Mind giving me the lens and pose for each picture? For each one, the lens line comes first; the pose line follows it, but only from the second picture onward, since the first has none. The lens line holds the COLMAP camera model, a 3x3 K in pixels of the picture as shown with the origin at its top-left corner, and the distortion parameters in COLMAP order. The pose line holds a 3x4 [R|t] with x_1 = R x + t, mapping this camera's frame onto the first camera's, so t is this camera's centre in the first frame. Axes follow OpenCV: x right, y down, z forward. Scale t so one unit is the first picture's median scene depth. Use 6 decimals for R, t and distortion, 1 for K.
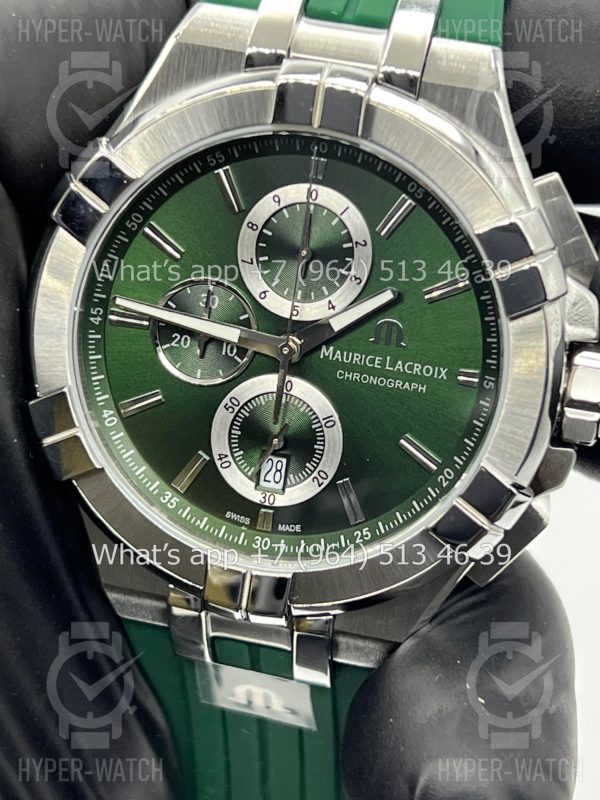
lens RADIAL K [[1843.9, 0, 300.0], [0, 1843.9, 400.0], [0, 0, 1]] dist [0.321108, -0.421598]
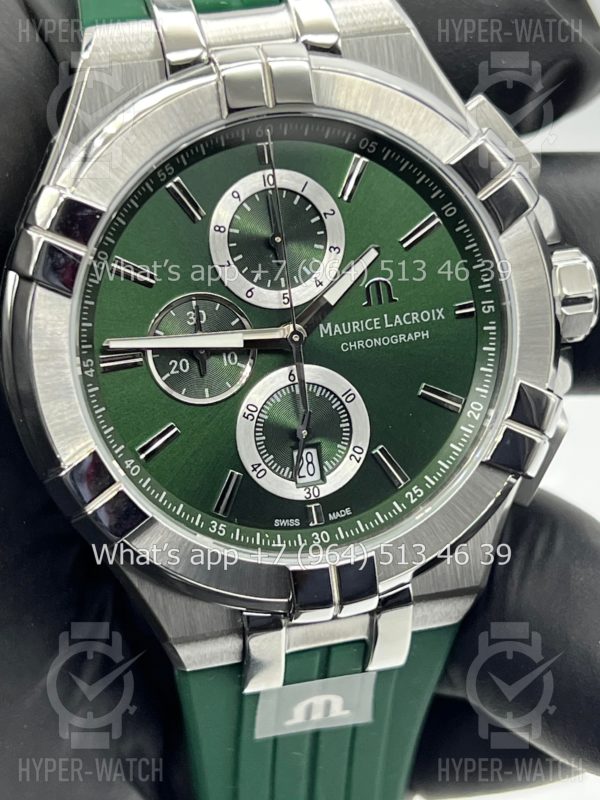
lens RADIAL K [[1843.9, 0, 300.0], [0, 1843.9, 400.0], [0, 0, 1]] dist [0.321108, -0.421598]
pose [[0.889313, -0.306720, 0.339183, -0.345729], [0.326406, 0.945229, -0.001053, 0.006216], [-0.320282, 0.111648, 0.940720, 0.078211]]
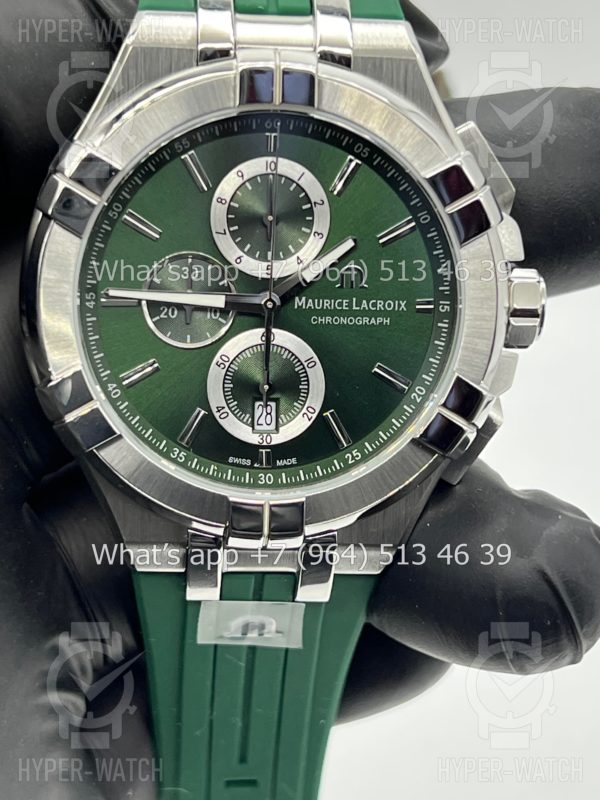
lens RADIAL K [[1843.9, 0, 300.0], [0, 1843.9, 400.0], [0, 0, 1]] dist [0.321108, -0.421598]
pose [[0.958827, -0.151964, 0.239914, -0.269202], [0.158260, 0.987372, -0.007082, 0.041869], [-0.235808, 0.044759, 0.970768, -0.105437]]
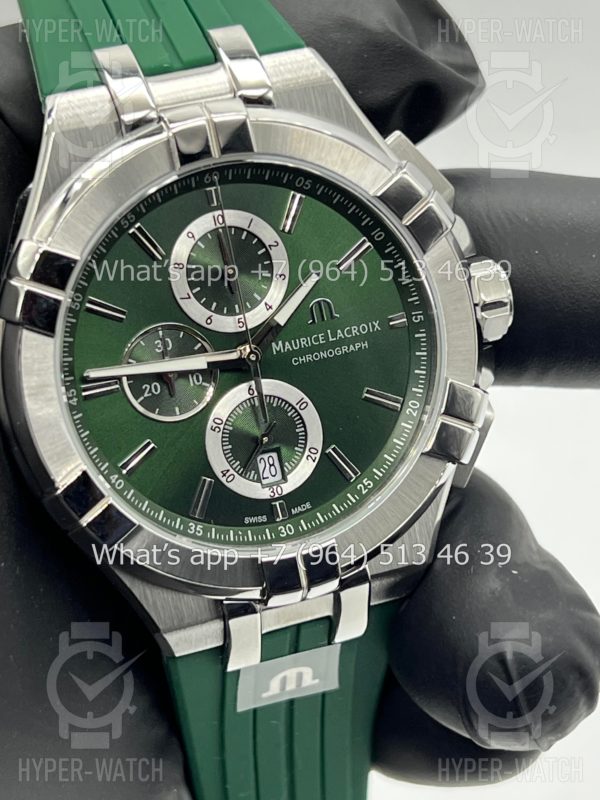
lens RADIAL K [[1843.9, 0, 300.0], [0, 1843.9, 400.0], [0, 0, 1]] dist [0.321108, -0.421598]
pose [[0.847404, -0.374980, 0.375894, -0.408418], [0.392955, 0.919037, 0.030937, -0.025941], [-0.357061, 0.121493, 0.926146, -0.039377]]
